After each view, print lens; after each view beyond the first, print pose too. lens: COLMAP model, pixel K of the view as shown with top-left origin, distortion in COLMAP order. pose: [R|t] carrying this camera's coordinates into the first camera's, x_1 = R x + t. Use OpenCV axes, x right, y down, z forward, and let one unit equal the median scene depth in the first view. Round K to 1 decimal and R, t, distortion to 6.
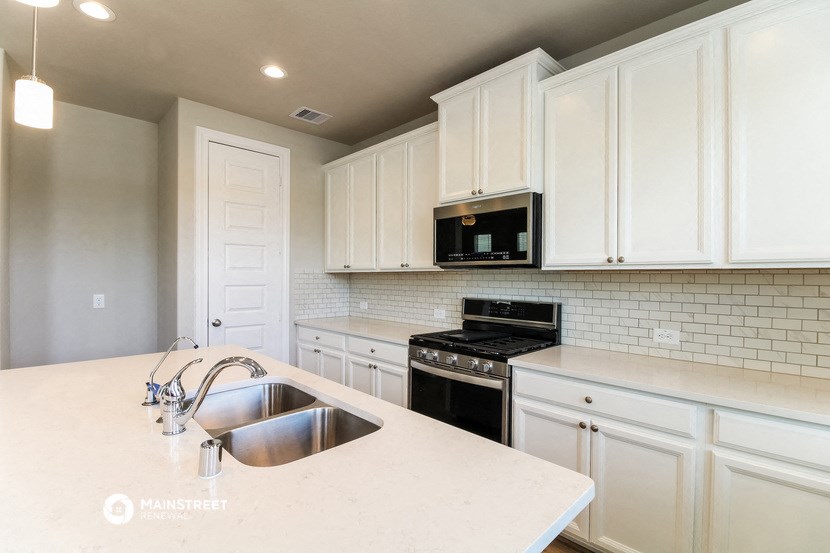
lens RADIAL K [[378.1, 0, 415.0], [0, 378.1, 276.5], [0, 0, 1]] dist [-0.001310, -0.000292]
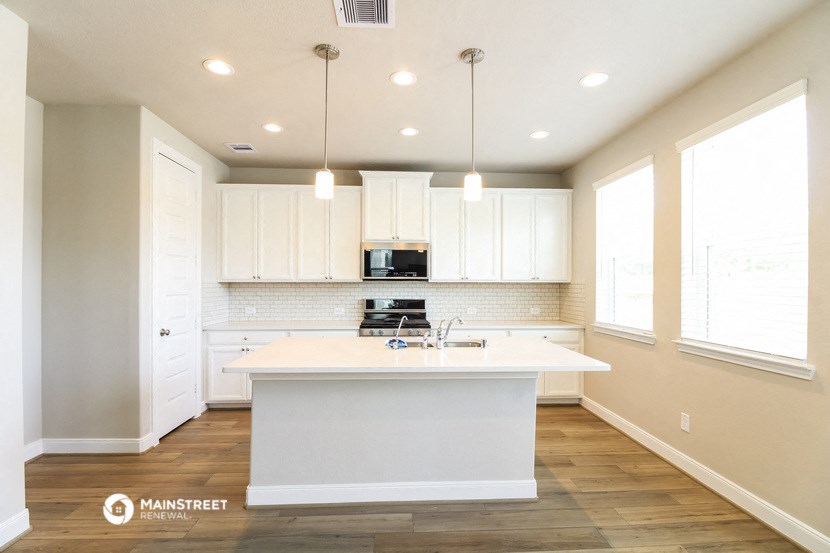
lens RADIAL K [[378.1, 0, 415.0], [0, 378.1, 276.5], [0, 0, 1]] dist [-0.001310, -0.000292]
pose [[0.661637, 0.014381, 0.749687, -1.073171], [0.000487, 0.999808, -0.019608, -0.006882], [-0.749825, 0.013338, 0.661502, -0.227820]]
